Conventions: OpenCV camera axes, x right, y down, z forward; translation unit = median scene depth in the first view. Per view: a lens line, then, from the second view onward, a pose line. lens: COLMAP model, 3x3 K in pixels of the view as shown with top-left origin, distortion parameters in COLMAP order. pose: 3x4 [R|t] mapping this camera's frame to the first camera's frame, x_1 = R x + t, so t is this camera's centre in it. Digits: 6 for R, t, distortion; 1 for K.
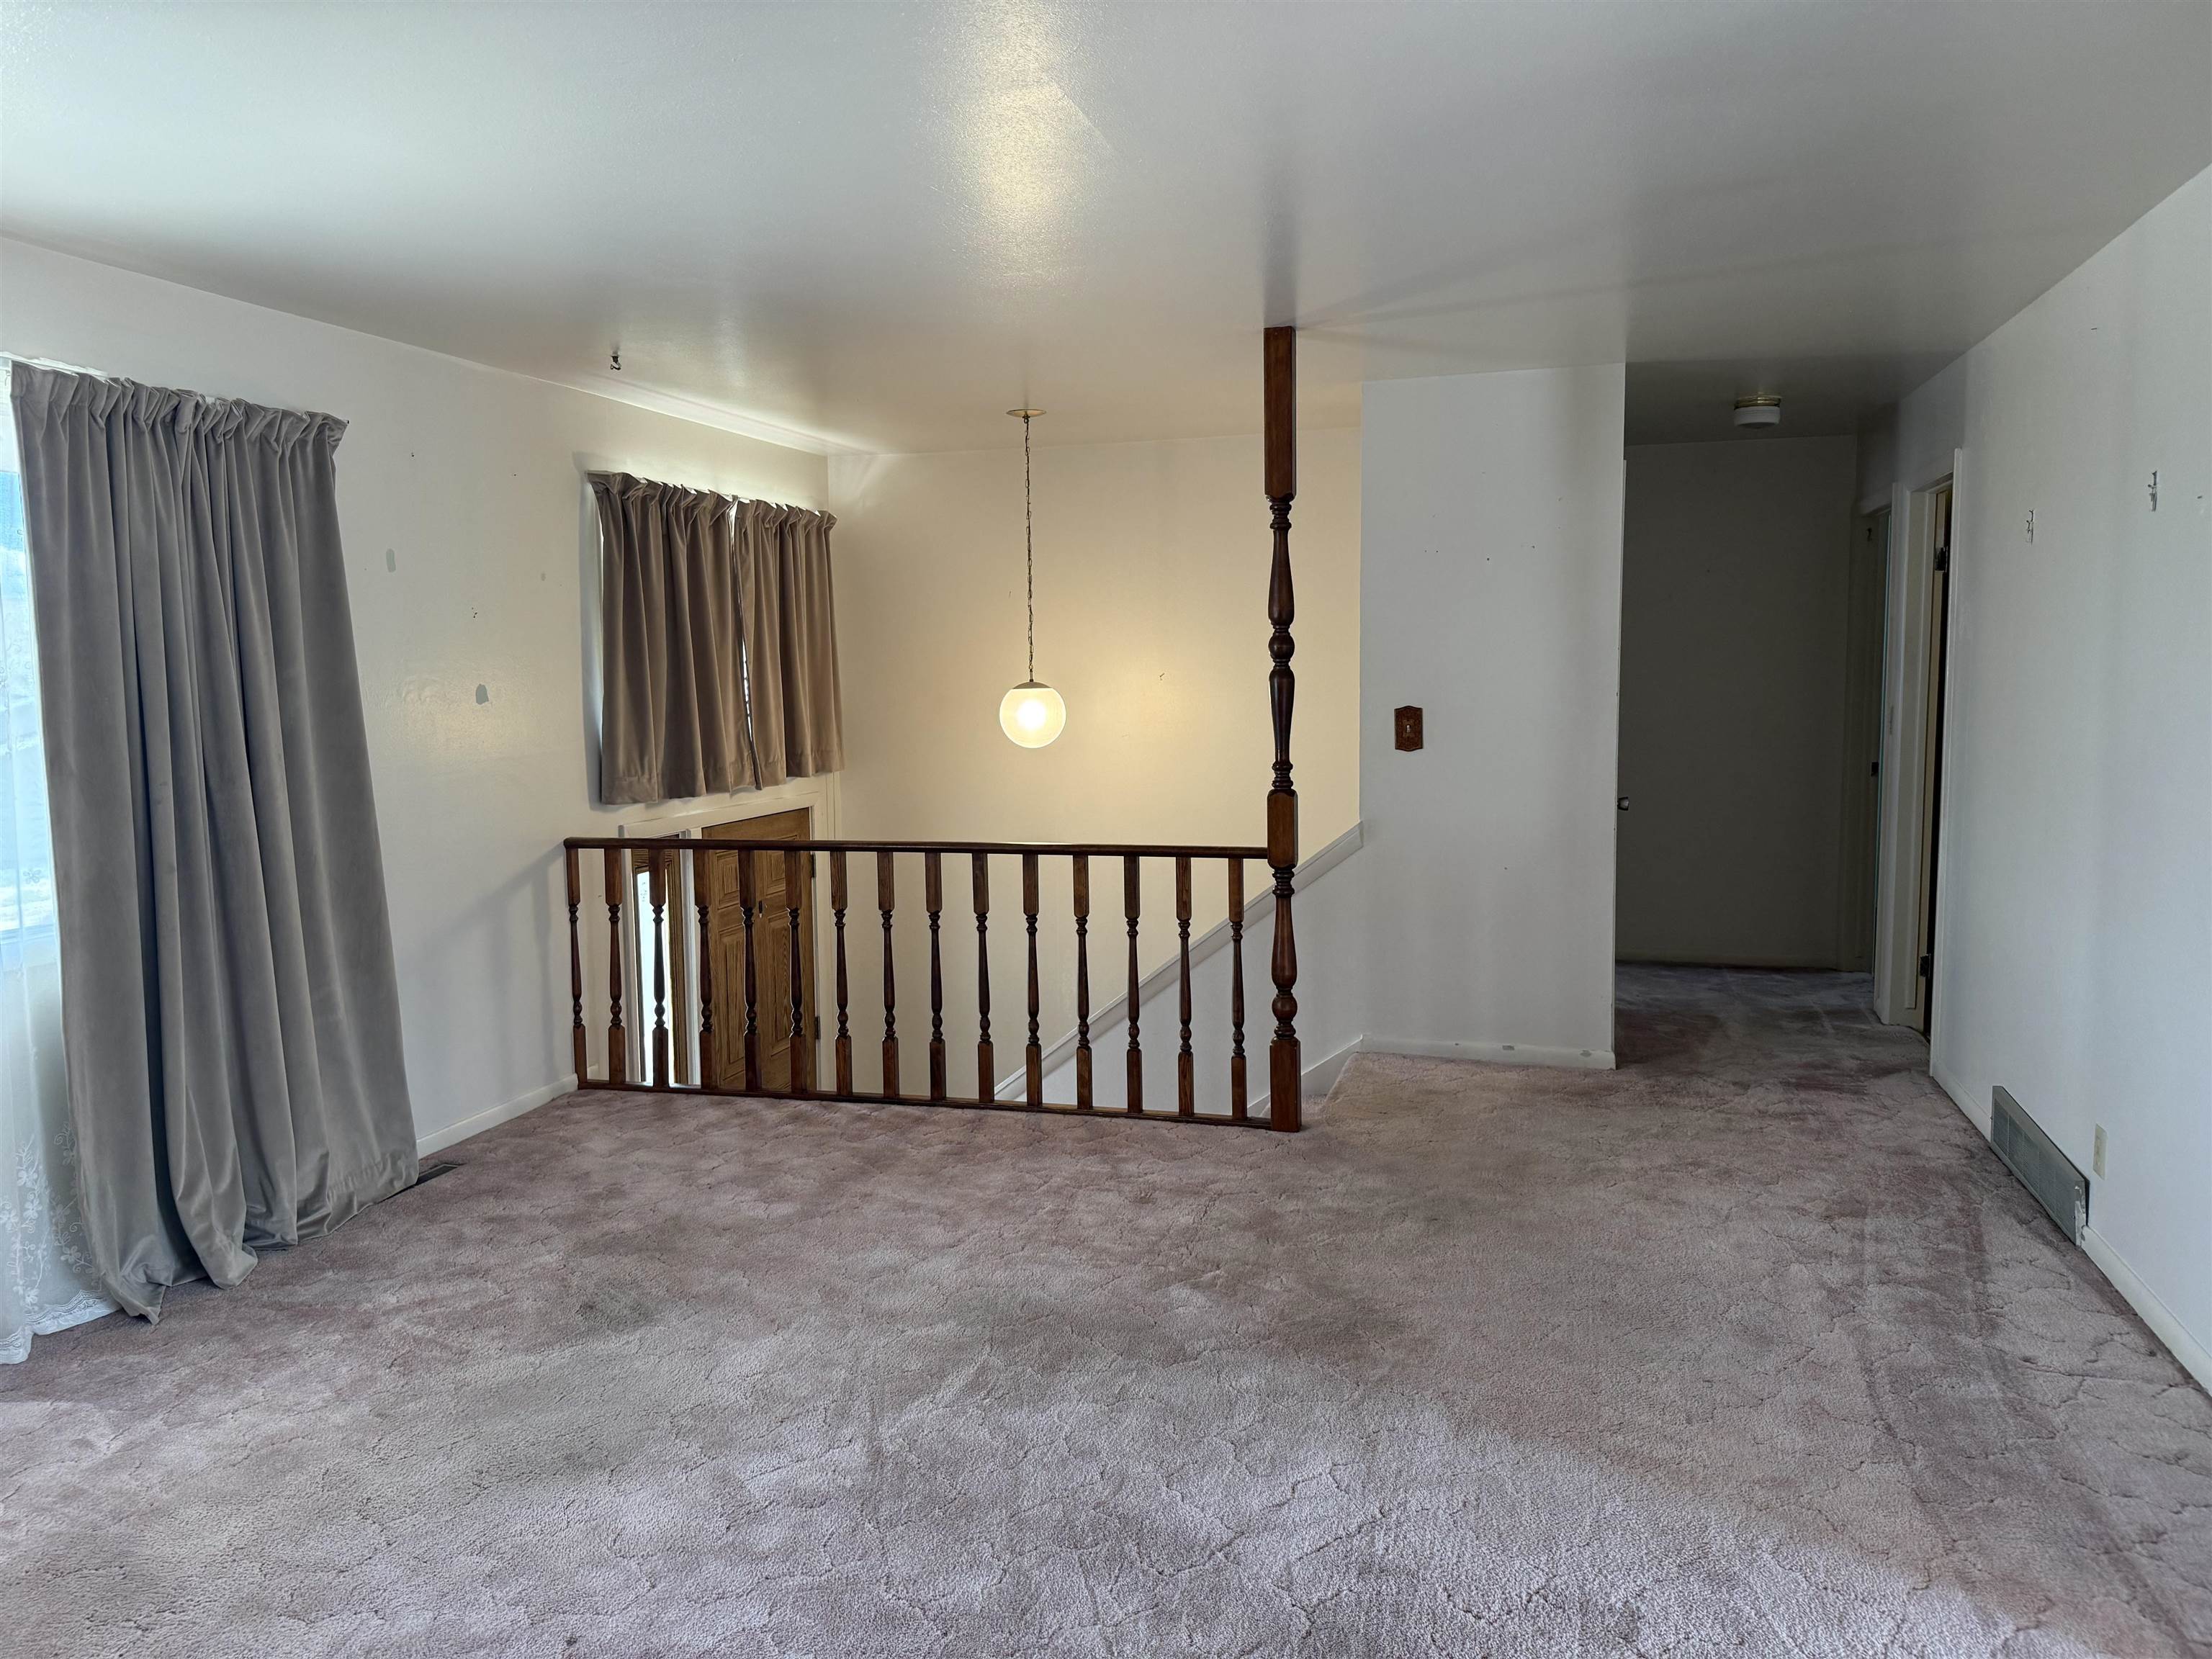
lens RADIAL K [[1569.2, 0, 1109.9], [0, 1569.2, 837.8], [0, 0, 1]] dist [0.113264, -0.117161]
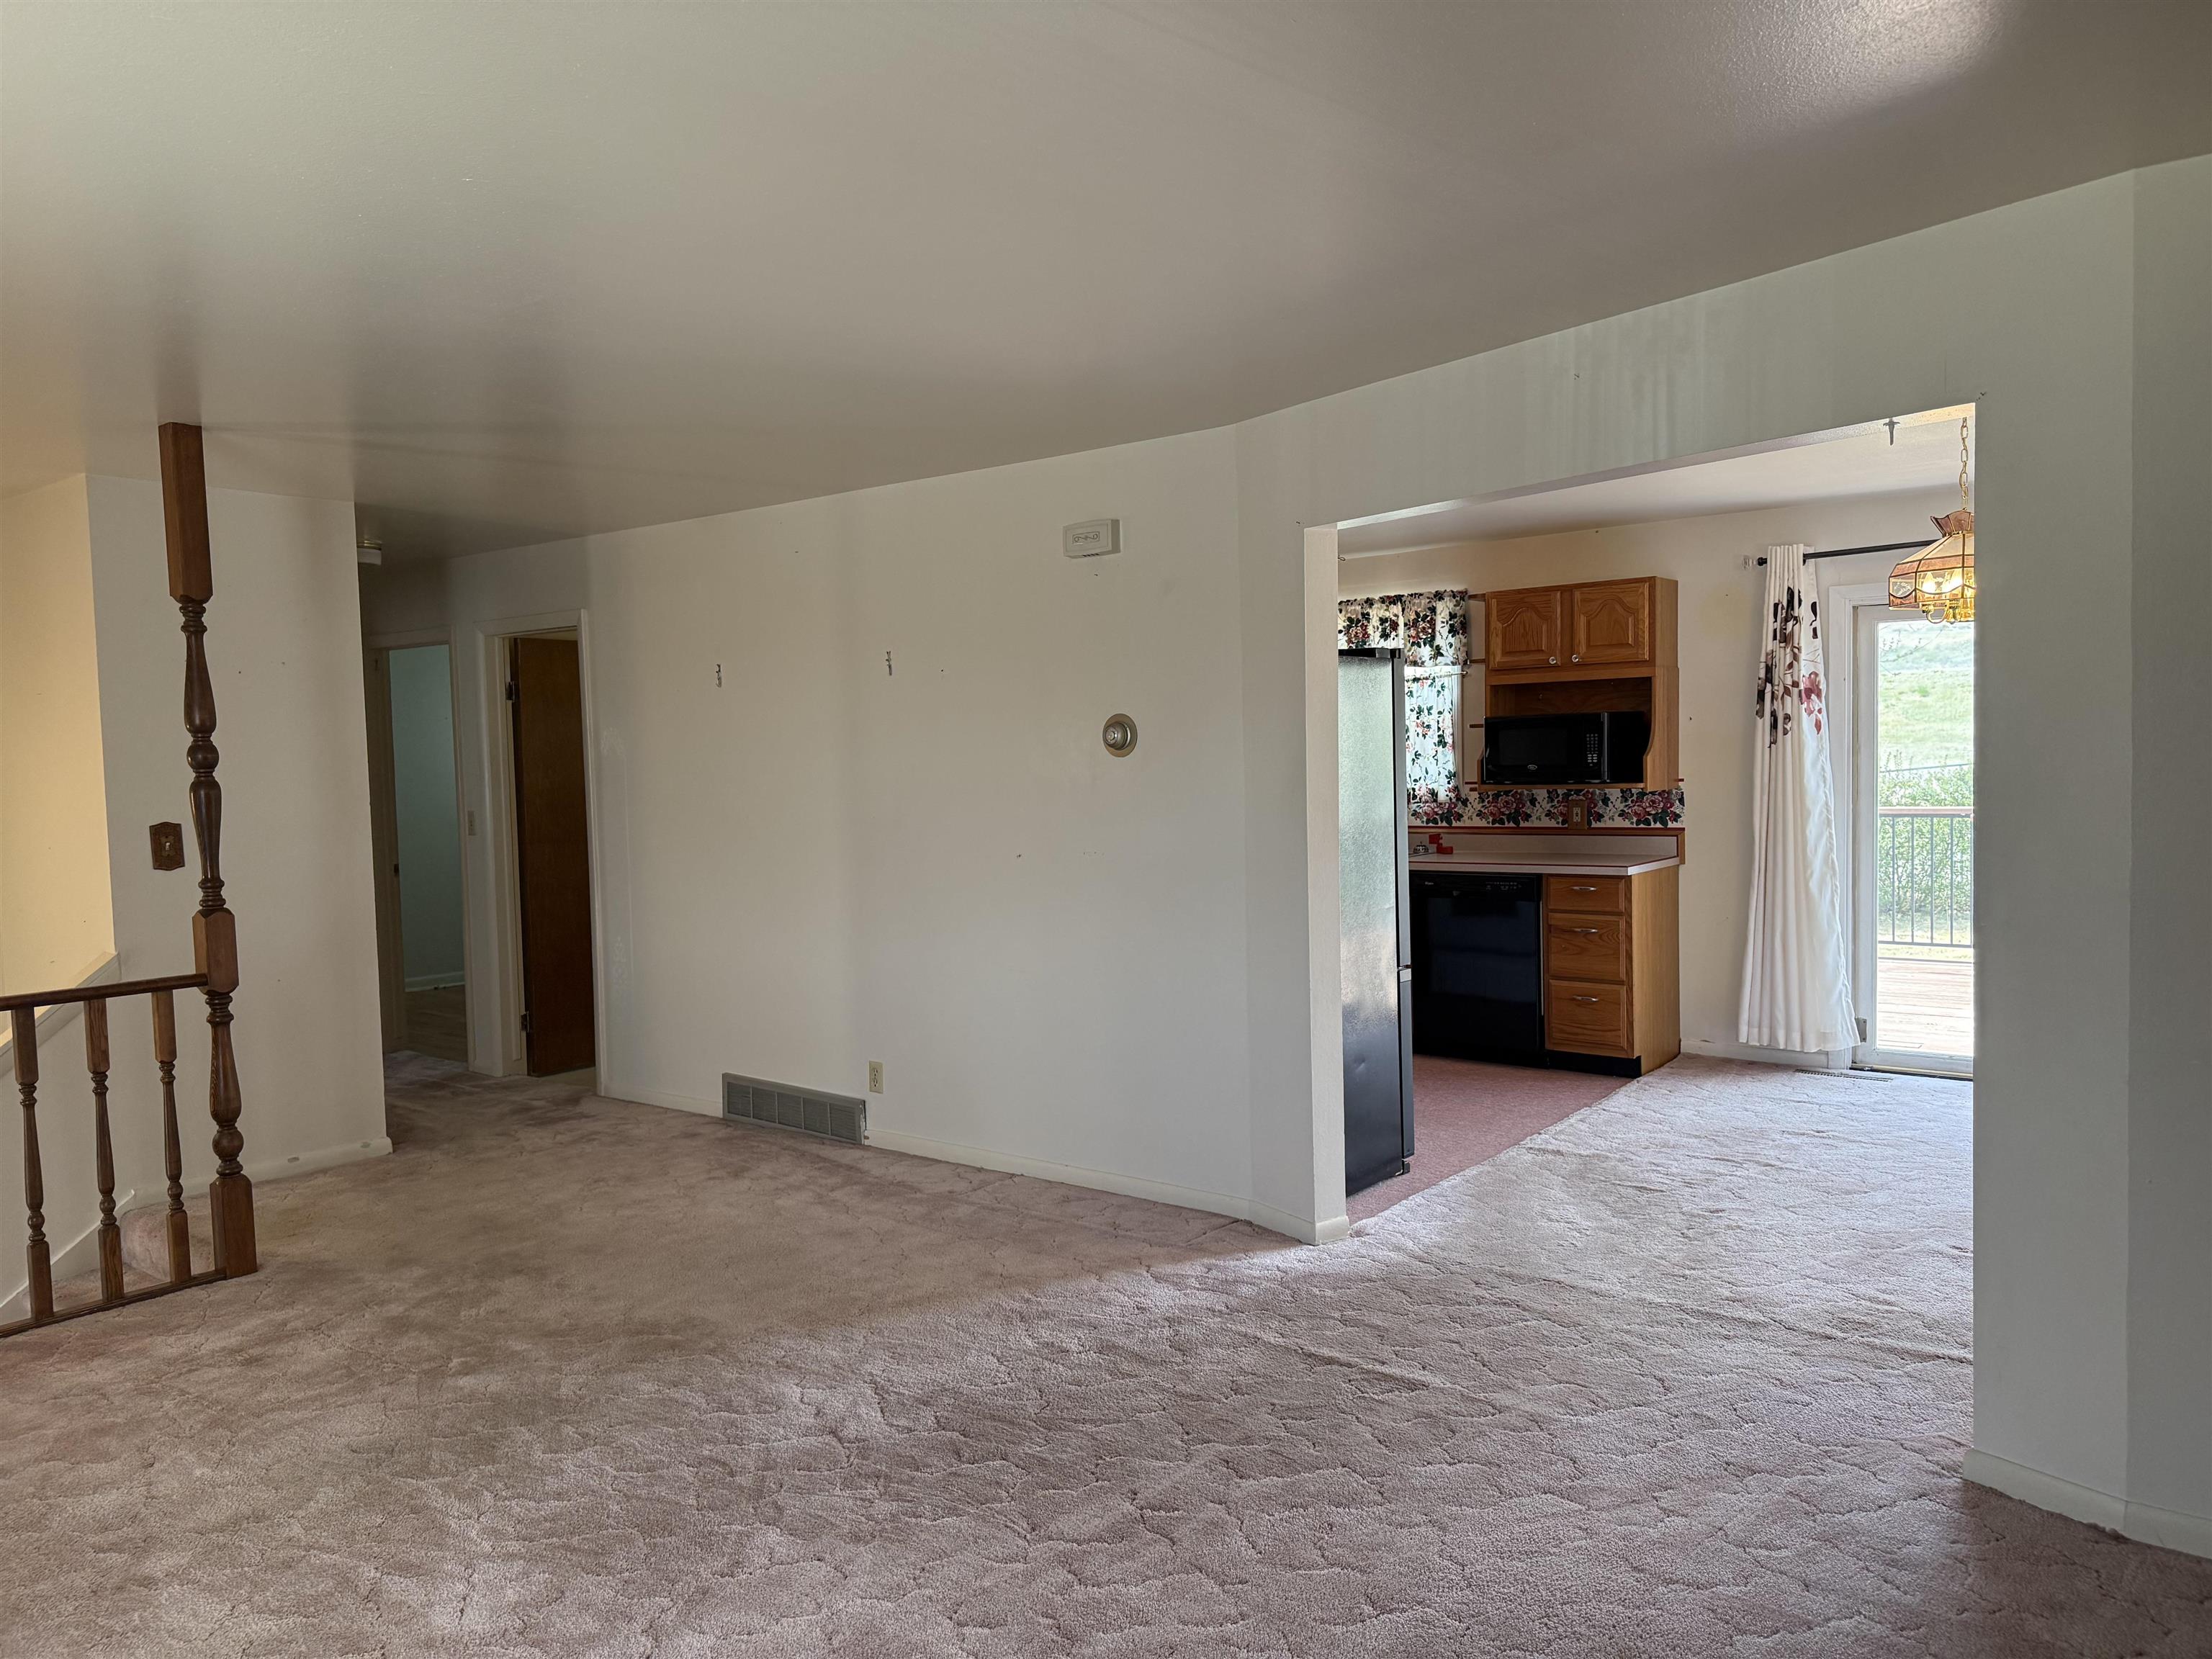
lens RADIAL K [[1566.5, 0, 1159.5], [0, 1566.5, 852.3], [0, 0, 1]] dist [0.001512, 0.001914]
pose [[0.358043, -0.060389, 0.931750, -0.592616], [0.124952, 0.992029, 0.016280, -0.009338], [-0.925306, 0.110595, 0.362735, 0.151188]]
